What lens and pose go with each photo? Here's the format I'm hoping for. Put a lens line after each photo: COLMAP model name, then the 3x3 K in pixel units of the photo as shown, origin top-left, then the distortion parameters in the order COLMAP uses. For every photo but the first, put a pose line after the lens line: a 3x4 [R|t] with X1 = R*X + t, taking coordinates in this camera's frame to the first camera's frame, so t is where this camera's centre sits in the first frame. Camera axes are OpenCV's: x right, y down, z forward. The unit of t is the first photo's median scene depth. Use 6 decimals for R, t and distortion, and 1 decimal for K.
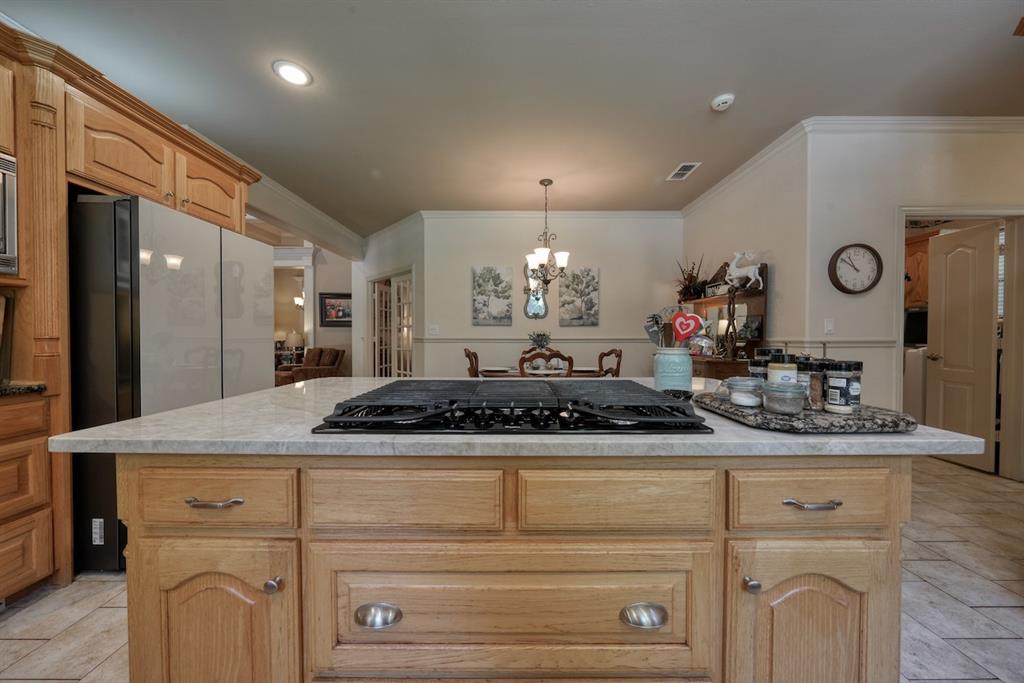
lens RADIAL K [[344.9, 0, 513.8], [0, 344.9, 340.4], [0, 0, 1]] dist [-0.005240, 0.000959]
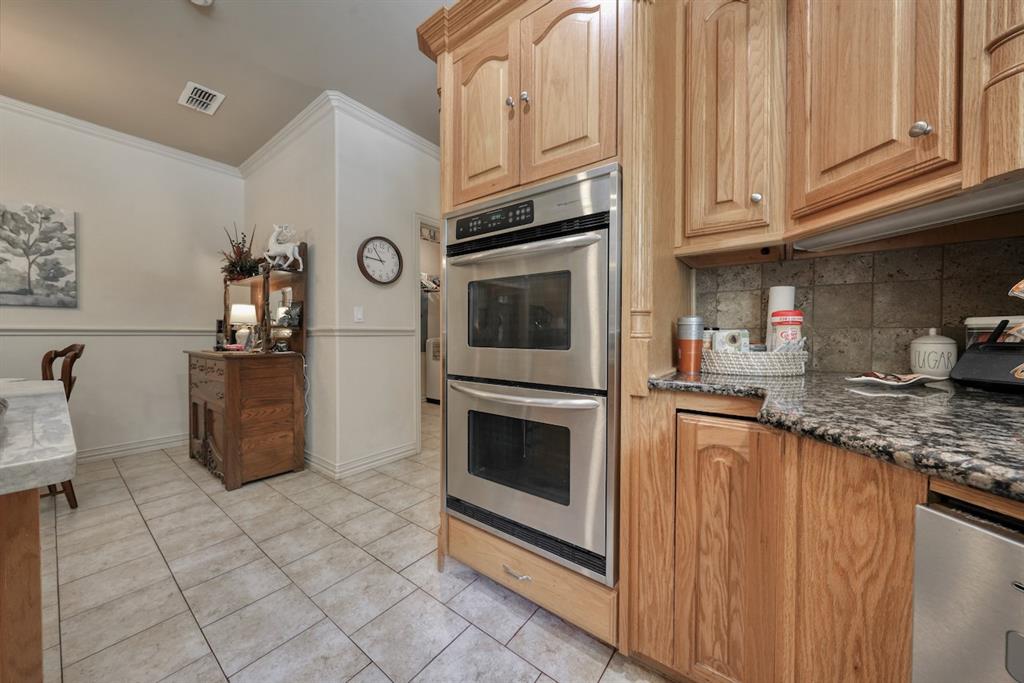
lens RADIAL K [[352.9, 0, 514.3], [0, 352.9, 340.6], [0, 0, 1]] dist [-0.003941, 0.000337]
pose [[0.604021, -0.009714, 0.796910, 0.256556], [0.009504, 0.999942, 0.004985, 0.022166], [-0.796912, 0.004563, 0.604078, 0.019802]]
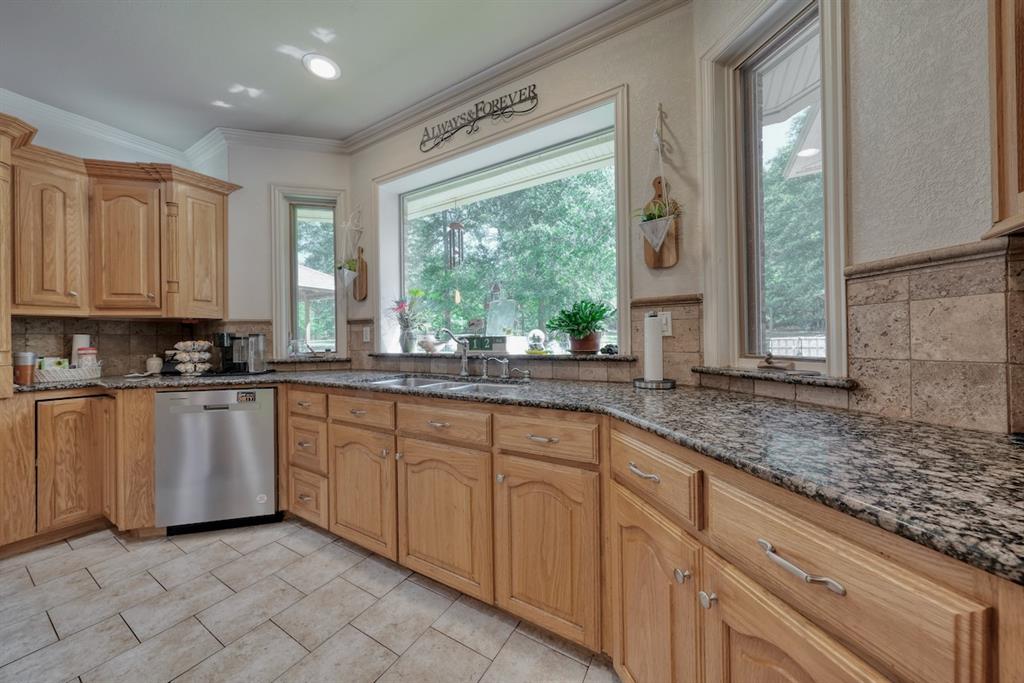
lens RADIAL K [[344.9, 0, 514.5], [0, 344.9, 340.6], [0, 0, 1]] dist [-0.005240, 0.000959]
pose [[-0.861291, 0.014245, 0.507913, -0.314798], [0.021540, 0.999732, 0.008487, -0.001262], [-0.507656, 0.018250, -0.861367, 0.154508]]
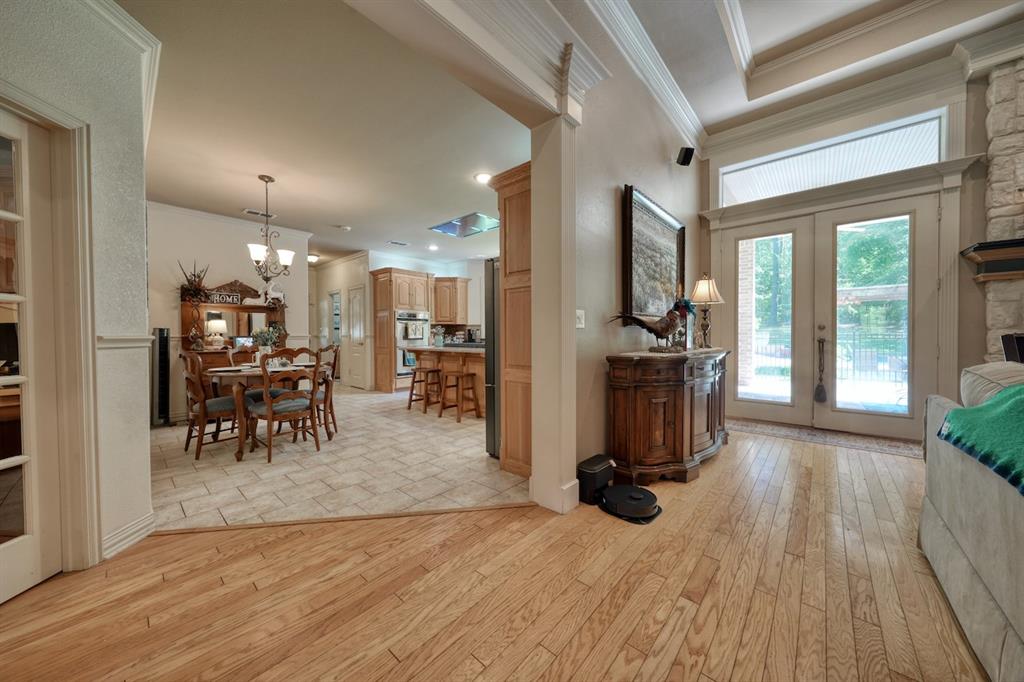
lens RADIAL K [[344.9, 0, 517.3], [0, 344.9, 343.1], [0, 0, 1]] dist [-0.005240, 0.000959]
pose [[-0.756461, -0.008868, 0.653979, -1.028398], [0.016095, 0.999353, 0.032169, -0.001531], [-0.653841, 0.034860, -0.755829, 1.203549]]
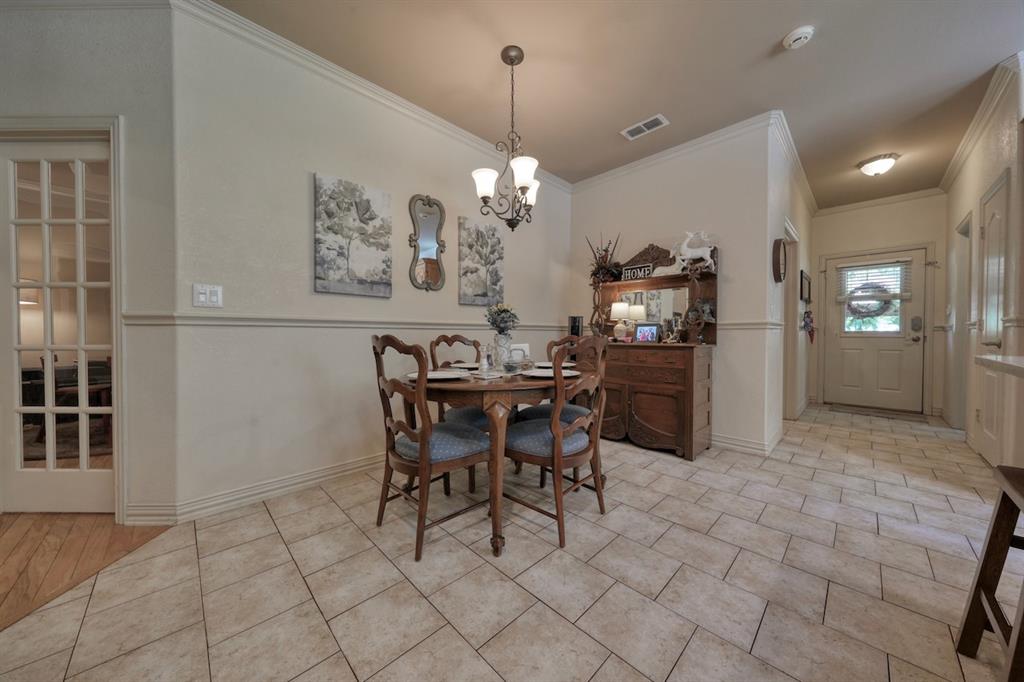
lens RADIAL K [[344.9, 0, 512.8], [0, 344.9, 340.5], [0, 0, 1]] dist [-0.005240, 0.000959]
pose [[0.718603, -0.010553, 0.695341, -0.303180], [0.009855, 0.999939, 0.004992, 0.029905], [-0.695351, 0.003266, 0.718663, 0.534716]]
